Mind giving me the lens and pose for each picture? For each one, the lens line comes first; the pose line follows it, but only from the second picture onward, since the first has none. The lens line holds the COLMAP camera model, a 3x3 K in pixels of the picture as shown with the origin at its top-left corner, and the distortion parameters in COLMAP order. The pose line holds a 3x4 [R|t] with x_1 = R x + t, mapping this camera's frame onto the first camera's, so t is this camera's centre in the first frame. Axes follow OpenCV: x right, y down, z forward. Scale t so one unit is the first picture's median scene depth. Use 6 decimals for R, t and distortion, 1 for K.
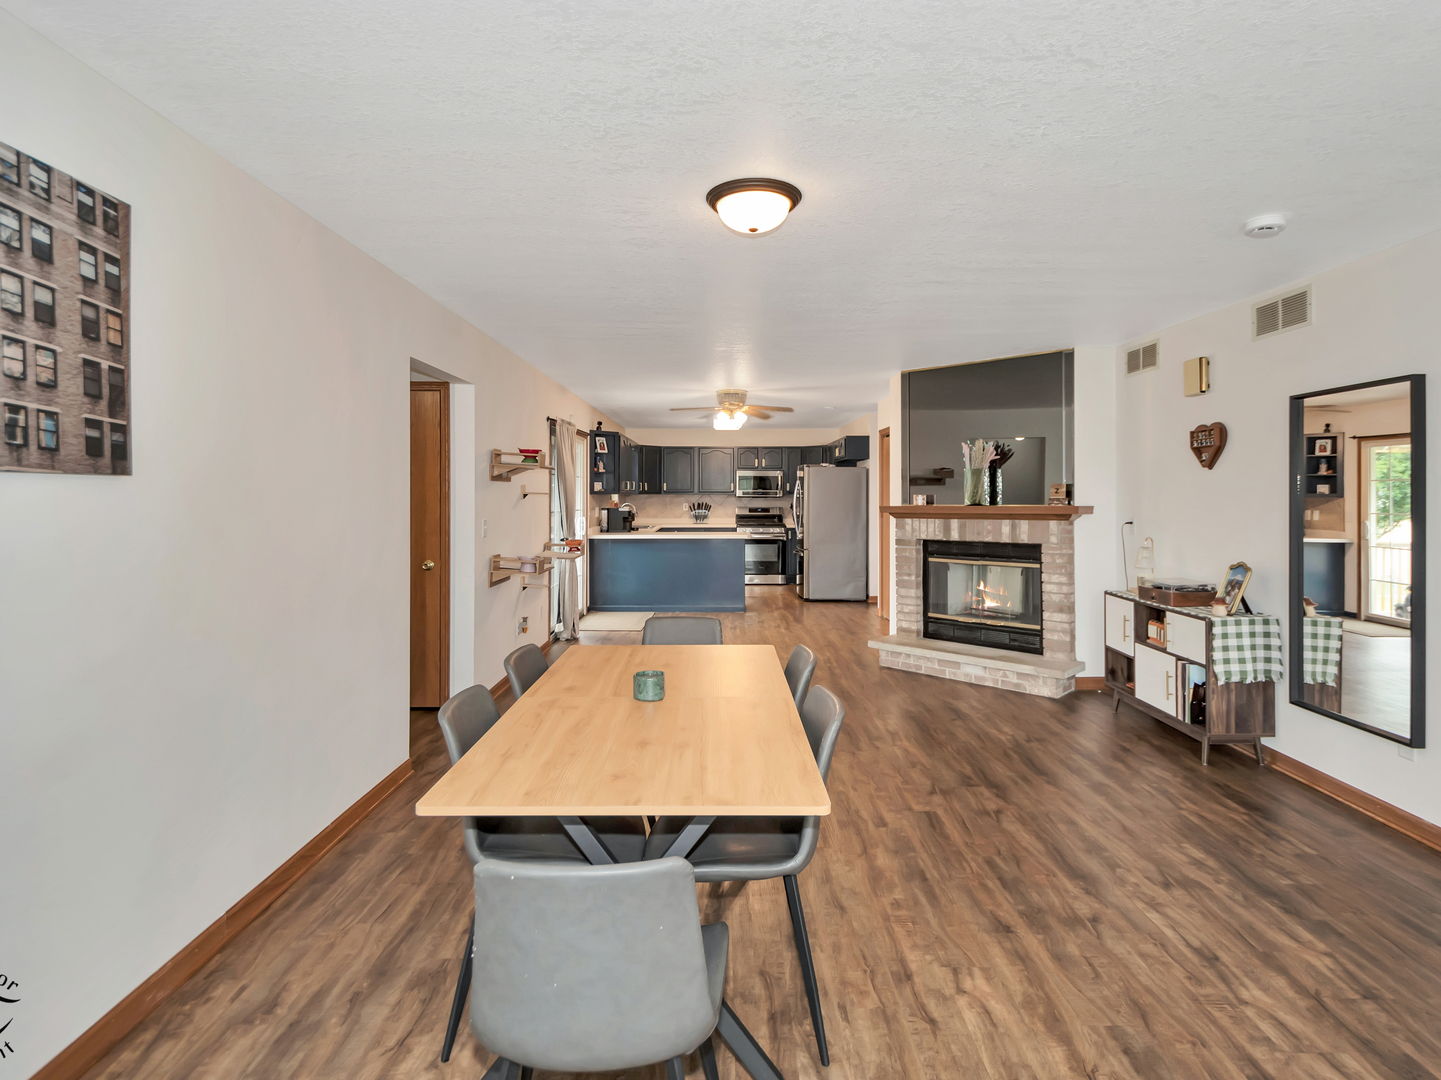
lens RADIAL K [[745.4, 0, 720.5], [0, 745.4, 540.0], [0, 0, 1]] dist [-0.001557, 0.000444]
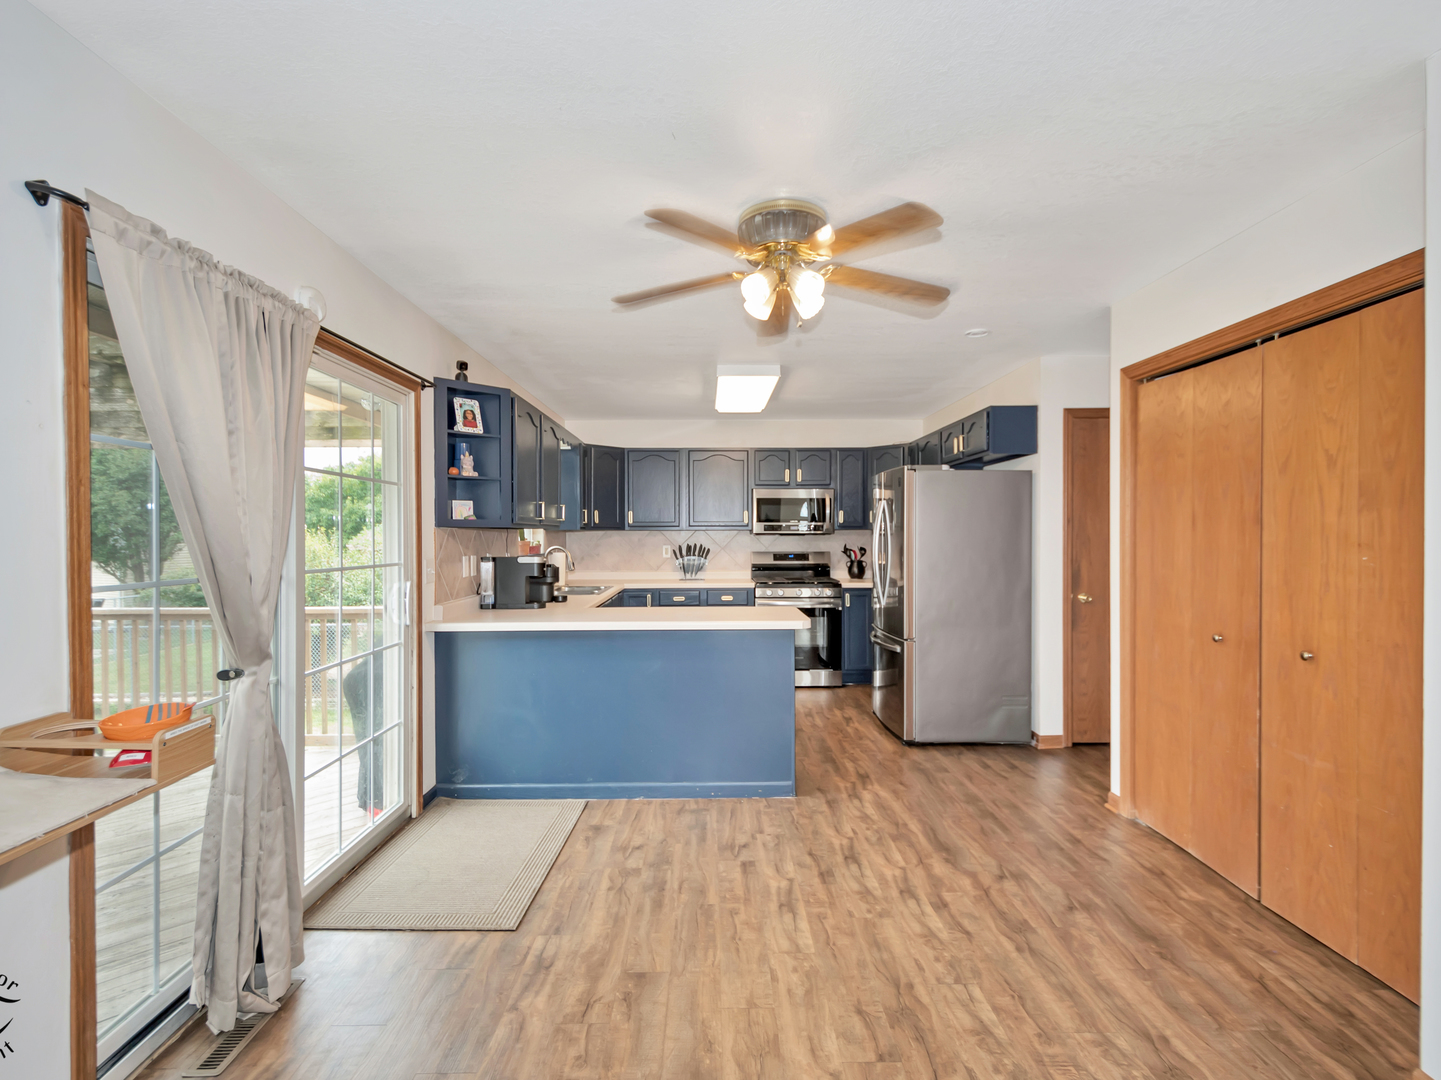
lens RADIAL K [[722.5, 0, 718.0], [0, 722.5, 553.5], [0, 0, 1]] dist [0.000574, 0.000975]
pose [[0.999919, -0.003843, 0.012133, -0.013350], [0.004275, 0.999349, -0.035828, -0.023405], [-0.011987, 0.035877, 0.999284, 0.450030]]
